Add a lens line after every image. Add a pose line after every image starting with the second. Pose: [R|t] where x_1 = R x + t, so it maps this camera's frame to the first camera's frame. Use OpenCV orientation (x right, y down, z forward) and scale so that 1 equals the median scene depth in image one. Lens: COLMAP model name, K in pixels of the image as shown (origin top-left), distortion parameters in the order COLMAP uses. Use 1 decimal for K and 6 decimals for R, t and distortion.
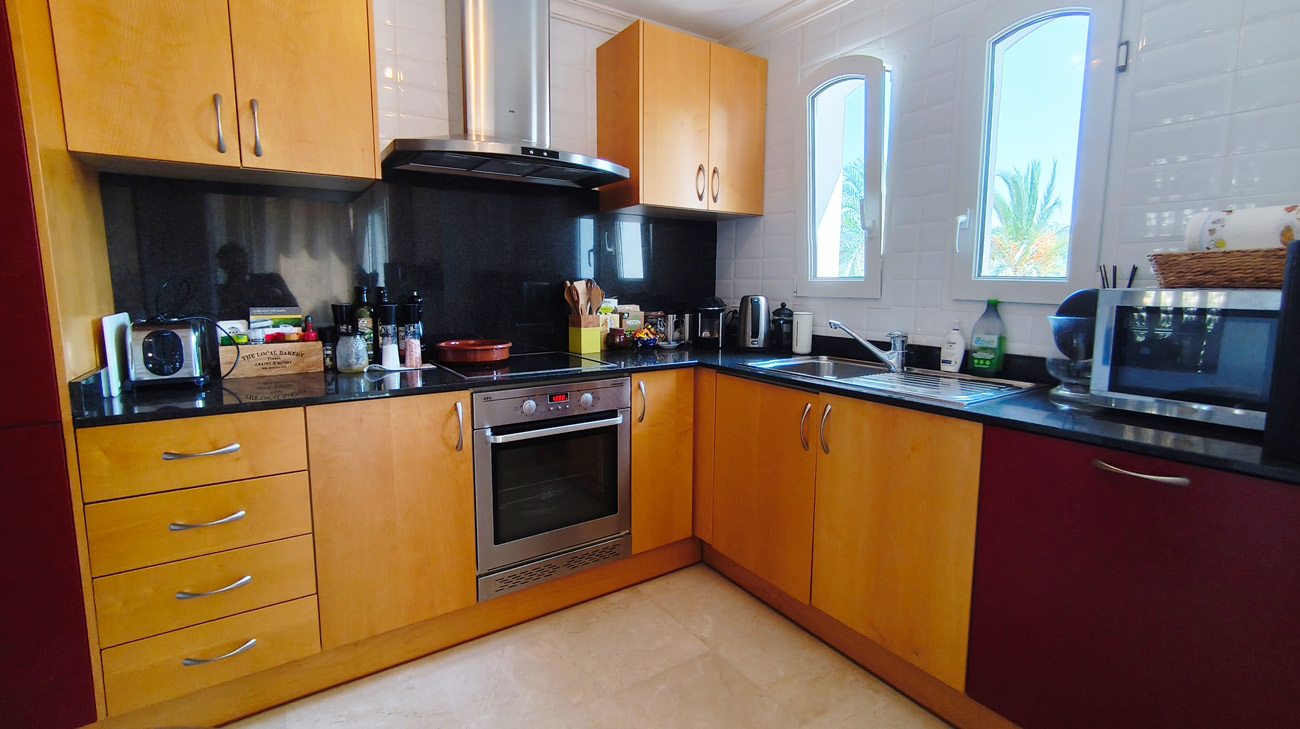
lens RADIAL K [[576.1, 0, 646.3], [0, 576.1, 348.1], [0, 0, 1]] dist [-0.001598, 0.000455]
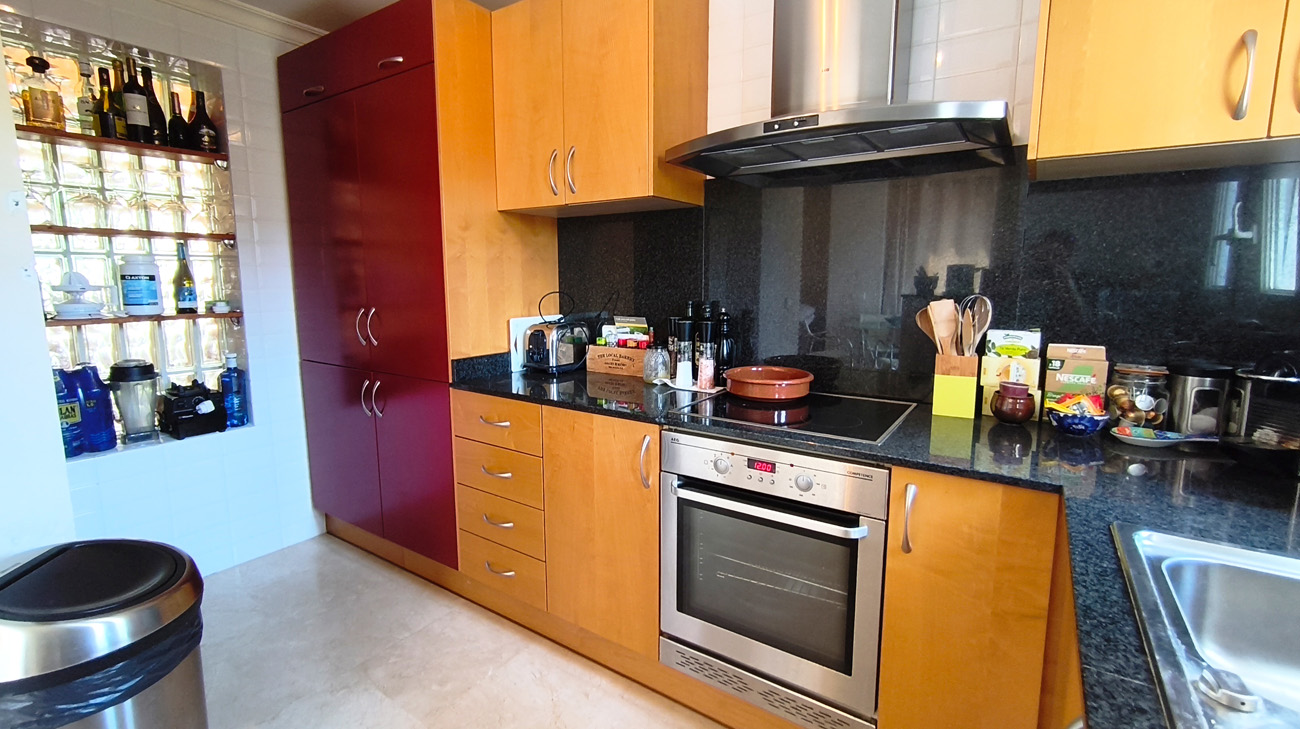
lens RADIAL K [[566.9, 0, 650.4], [0, 566.9, 351.3], [0, 0, 1]] dist [-0.000719, -0.000136]
pose [[0.372754, 0.118862, -0.920286, 0.434624], [-0.104122, 0.990856, 0.085803, -0.103257], [0.922070, 0.063838, 0.381722, 0.597366]]
